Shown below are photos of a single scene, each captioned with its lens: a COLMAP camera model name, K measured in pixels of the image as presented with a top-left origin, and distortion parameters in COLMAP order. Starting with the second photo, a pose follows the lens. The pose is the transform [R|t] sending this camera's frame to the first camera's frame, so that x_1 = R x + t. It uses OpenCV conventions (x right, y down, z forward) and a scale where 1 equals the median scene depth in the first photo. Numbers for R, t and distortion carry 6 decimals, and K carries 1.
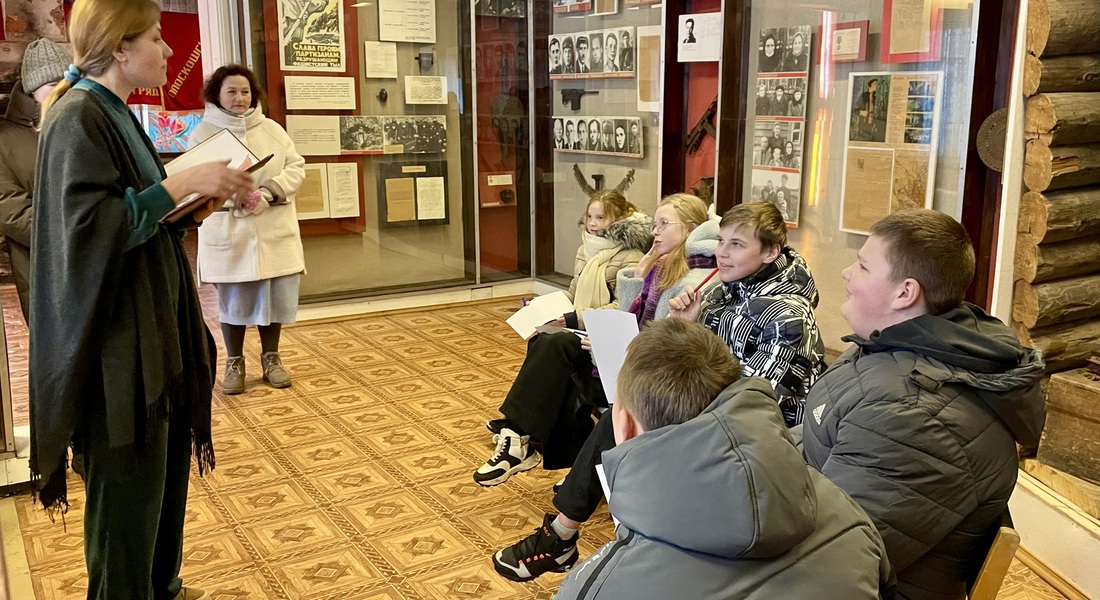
lens RADIAL K [[927.7, 0, 550.0], [0, 927.7, 300.0], [0, 0, 1]] dist [0.001854, 0.000202]
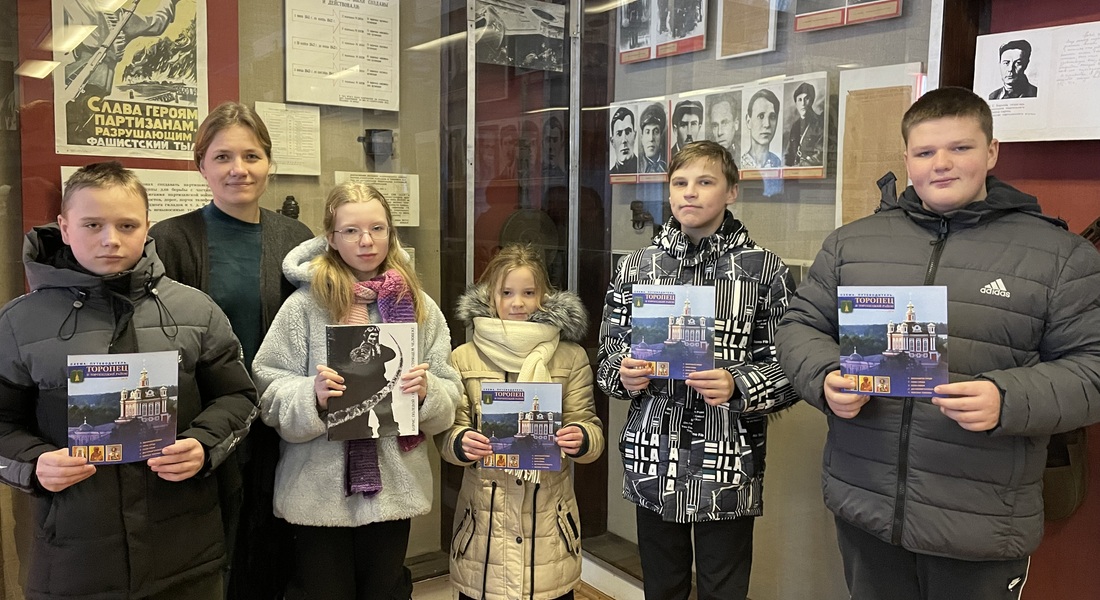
lens RADIAL K [[962.3, 0, 550.0], [0, 962.3, 300.0], [0, 0, 1]] dist [-0.005901, -0.006087]
pose [[0.999481, 0.010608, 0.030408, -0.055939], [-0.006976, 0.993089, -0.117152, -0.113414], [-0.031440, 0.116879, 0.992648, 0.492433]]
